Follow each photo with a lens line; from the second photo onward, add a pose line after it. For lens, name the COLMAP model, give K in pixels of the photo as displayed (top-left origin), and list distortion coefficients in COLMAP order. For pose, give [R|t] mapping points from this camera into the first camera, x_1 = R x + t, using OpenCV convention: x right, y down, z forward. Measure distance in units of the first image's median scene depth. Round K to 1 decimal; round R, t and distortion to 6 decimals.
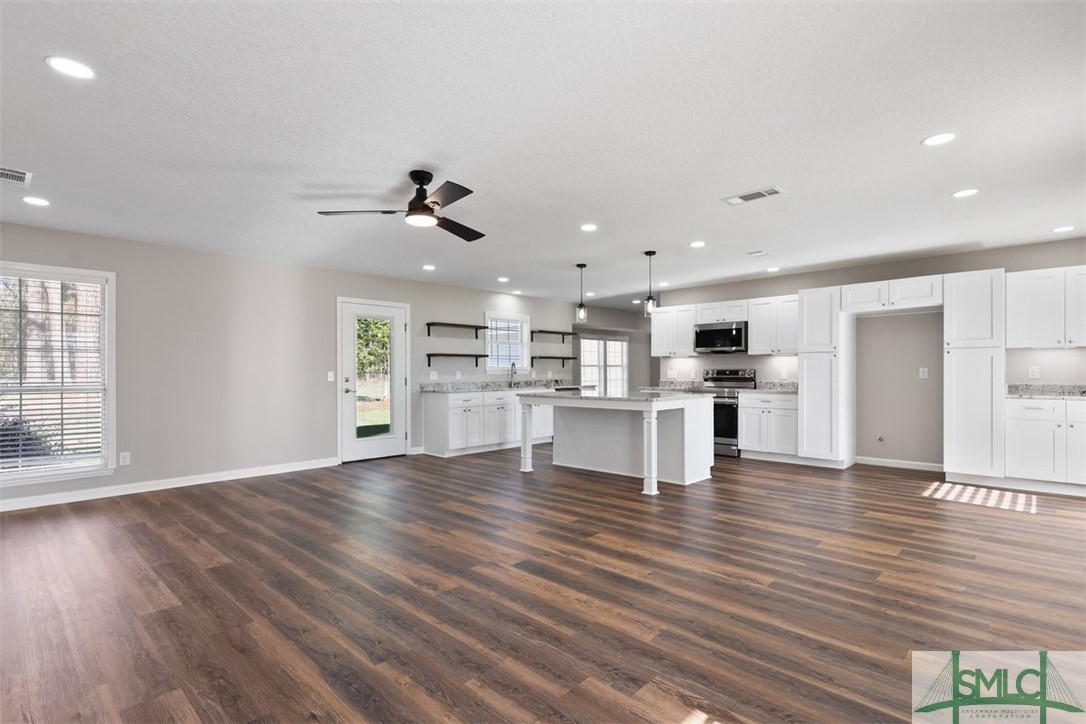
lens RADIAL K [[527.7, 0, 549.9], [0, 527.7, 367.9], [0, 0, 1]] dist [0.014993, 0.000167]
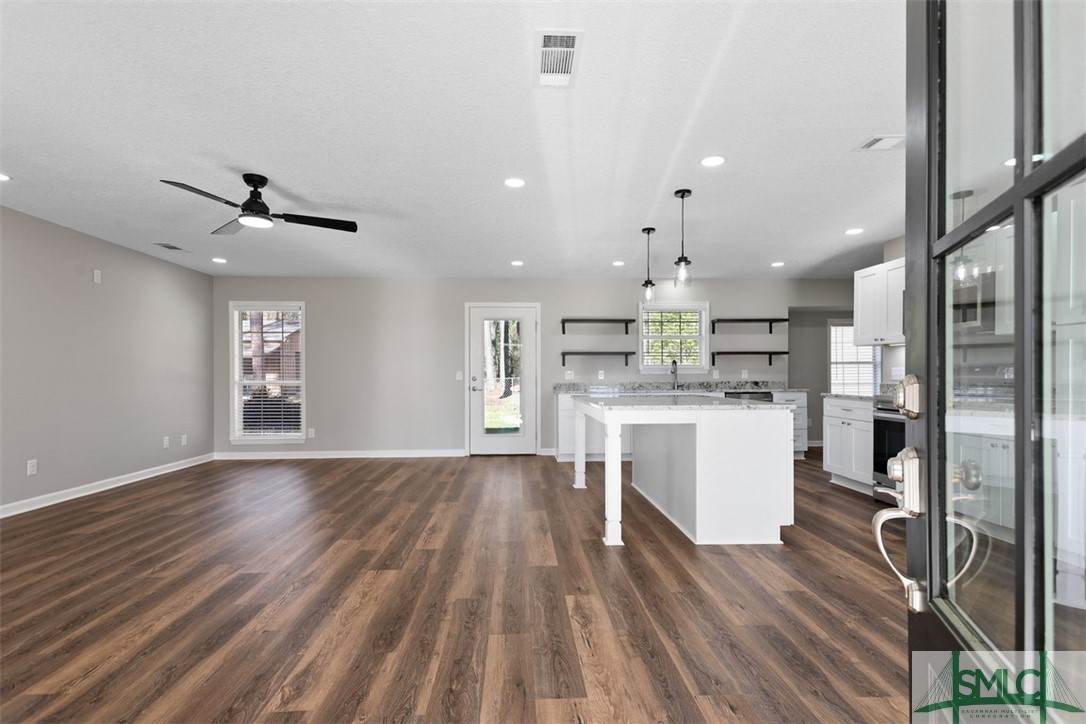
lens RADIAL K [[518.0, 0, 542.2], [0, 518.0, 377.1], [0, 0, 1]] dist [0.012530, -0.000337]
pose [[0.718813, 0.003013, -0.695197, 0.424029], [0.005745, 0.999931, 0.010273, 0.008725], [0.695180, -0.011378, 0.718745, 0.317683]]
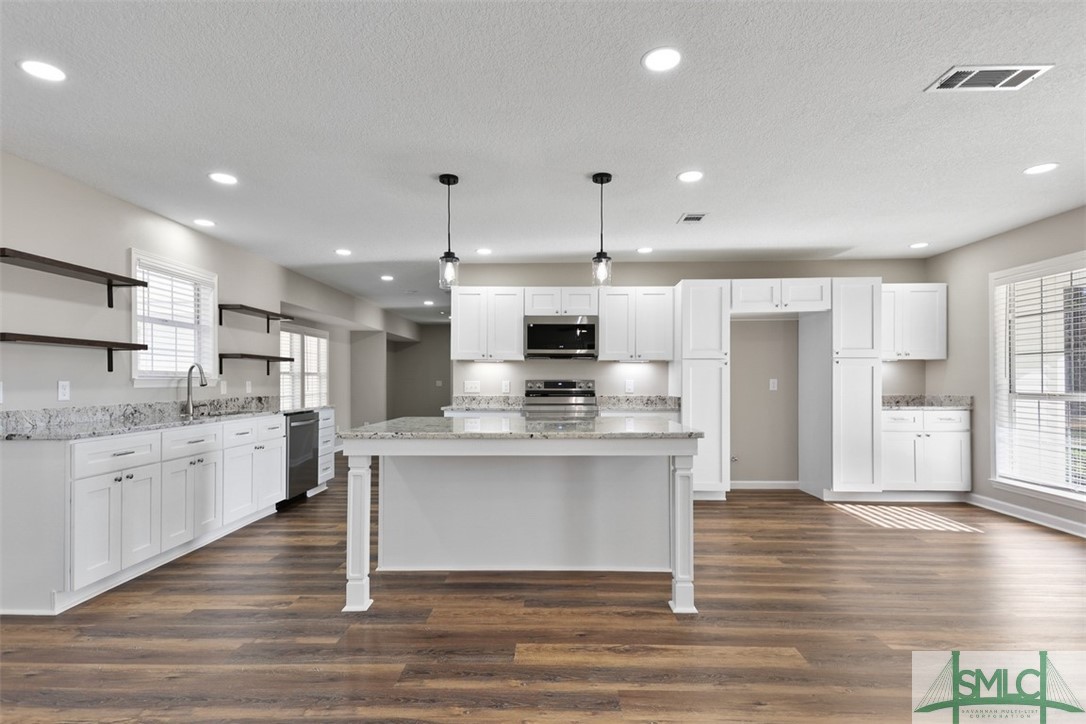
lens RADIAL K [[548.4, 0, 545.6], [0, 548.4, 380.8], [0, 0, 1]] dist [0.029103, -0.000389]
pose [[0.744007, 0.003952, 0.668160, -0.207634], [-0.006749, 0.999976, 0.001601, 0.003294], [-0.668138, -0.005701, 0.744016, 0.479344]]
